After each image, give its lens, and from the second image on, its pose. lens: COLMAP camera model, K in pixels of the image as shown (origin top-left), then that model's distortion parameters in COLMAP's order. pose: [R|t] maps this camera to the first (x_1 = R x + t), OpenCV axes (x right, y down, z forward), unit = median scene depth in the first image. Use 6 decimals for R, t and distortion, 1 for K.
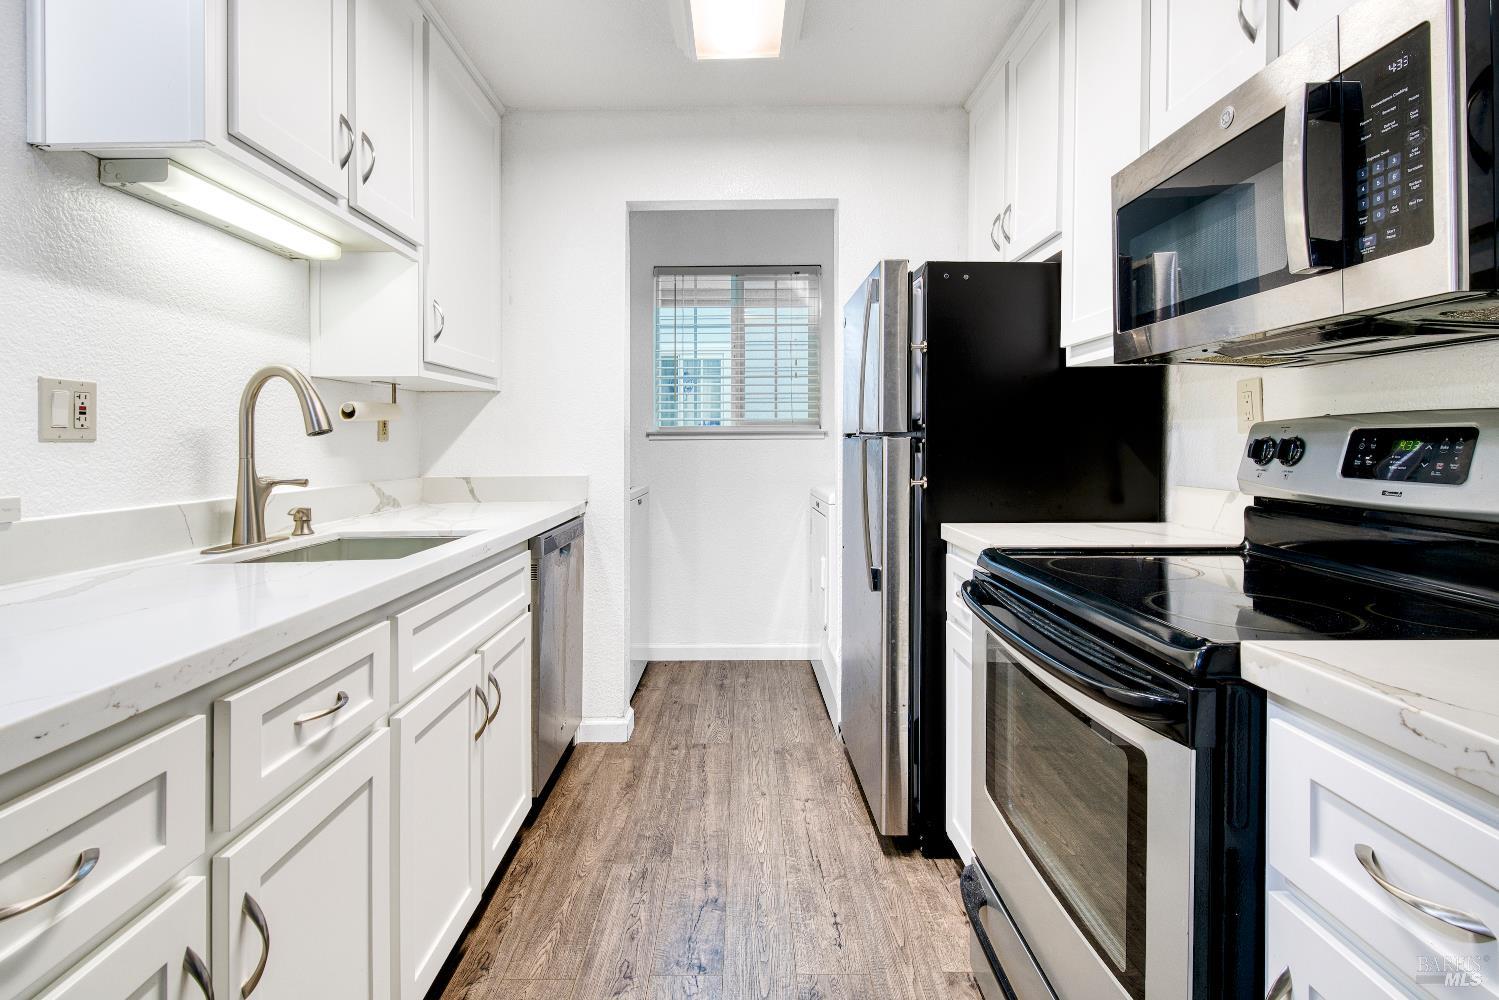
lens RADIAL K [[698.4, 0, 756.9], [0, 698.4, 440.0], [0, 0, 1]] dist [-0.003940, -0.000670]
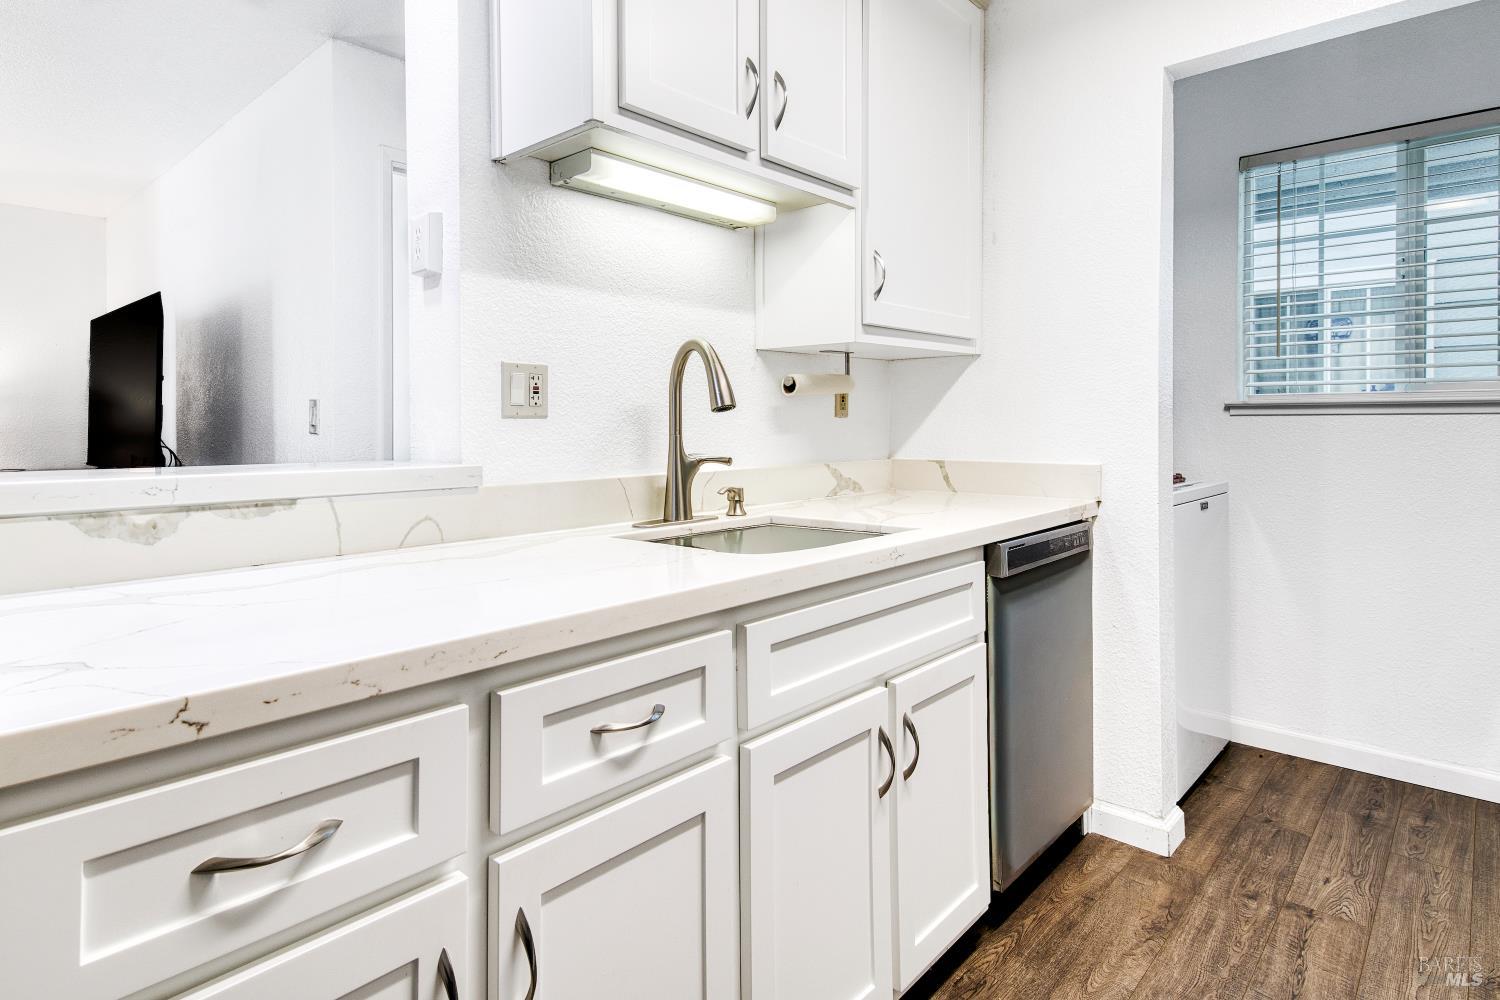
lens RADIAL K [[792.0, 0, 742.3], [0, 792.0, 407.7], [0, 0, 1]] dist [0.013863, -0.005200]
pose [[0.705516, -0.006972, -0.708660, 0.129341], [0.001441, 0.999964, -0.008404, -0.002258], [0.708693, 0.004908, 0.705500, 0.259659]]
